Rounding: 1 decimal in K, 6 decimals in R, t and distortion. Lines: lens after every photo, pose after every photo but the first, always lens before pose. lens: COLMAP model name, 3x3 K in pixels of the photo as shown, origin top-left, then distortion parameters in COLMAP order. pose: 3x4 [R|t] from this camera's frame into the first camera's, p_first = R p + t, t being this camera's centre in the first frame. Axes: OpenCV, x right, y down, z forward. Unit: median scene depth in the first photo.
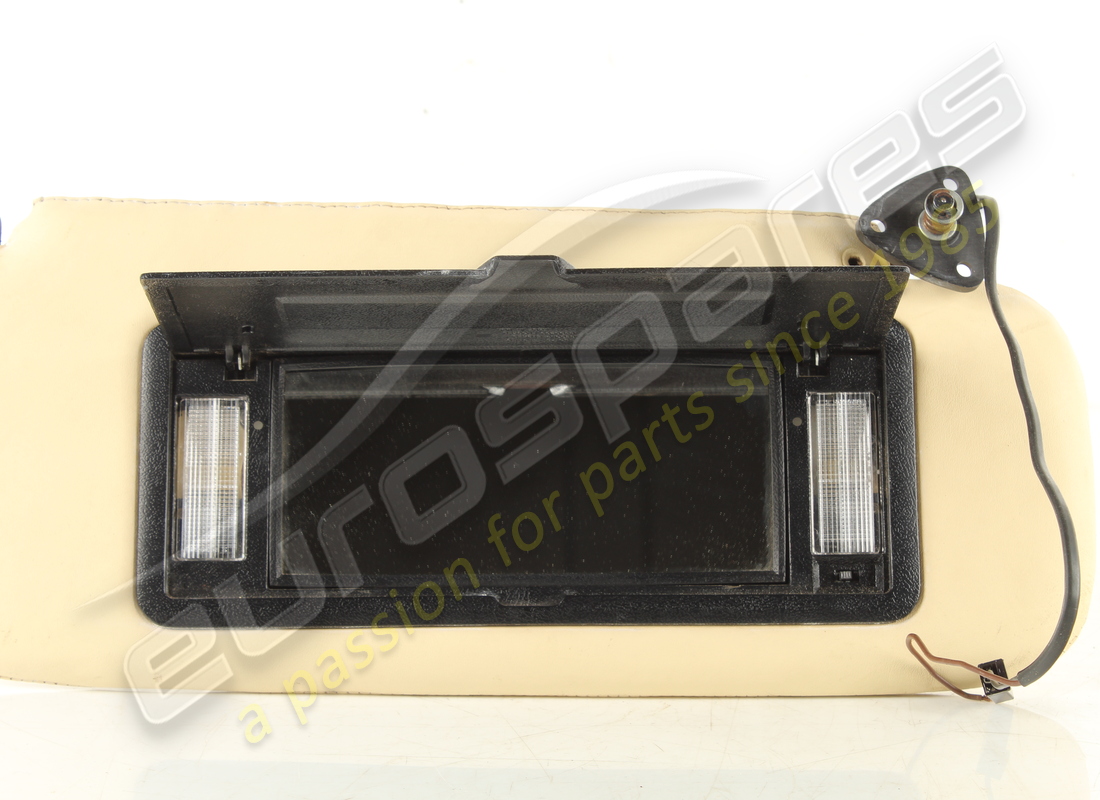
lens RADIAL K [[3088.4, 0, 550.0], [0, 3088.4, 400.0], [0, 0, 1]] dist [0.254414, -0.000234]
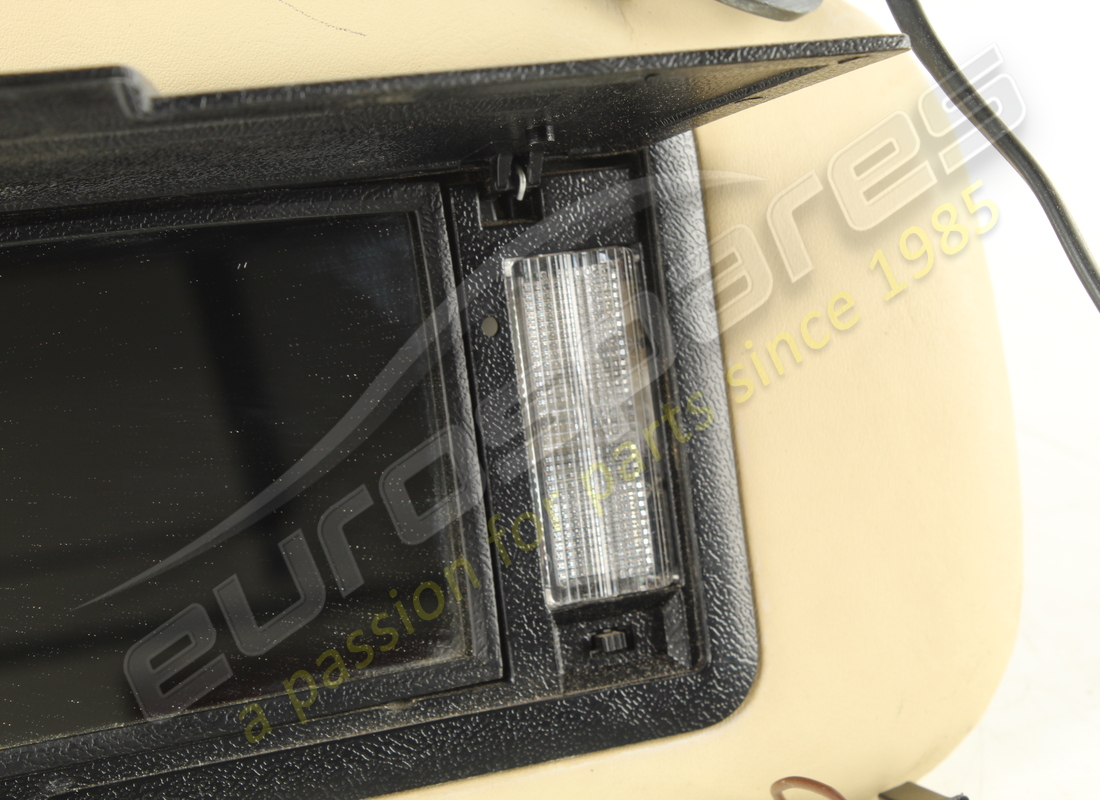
lens RADIAL K [[3088.4, 0, 550.0], [0, 3088.4, 400.0], [0, 0, 1]] dist [0.254414, -0.000234]
pose [[0.883284, -0.123287, 0.452337, -0.123681], [0.018932, 0.973398, 0.228337, -0.088497], [-0.468455, -0.193123, 0.862121, 0.605151]]
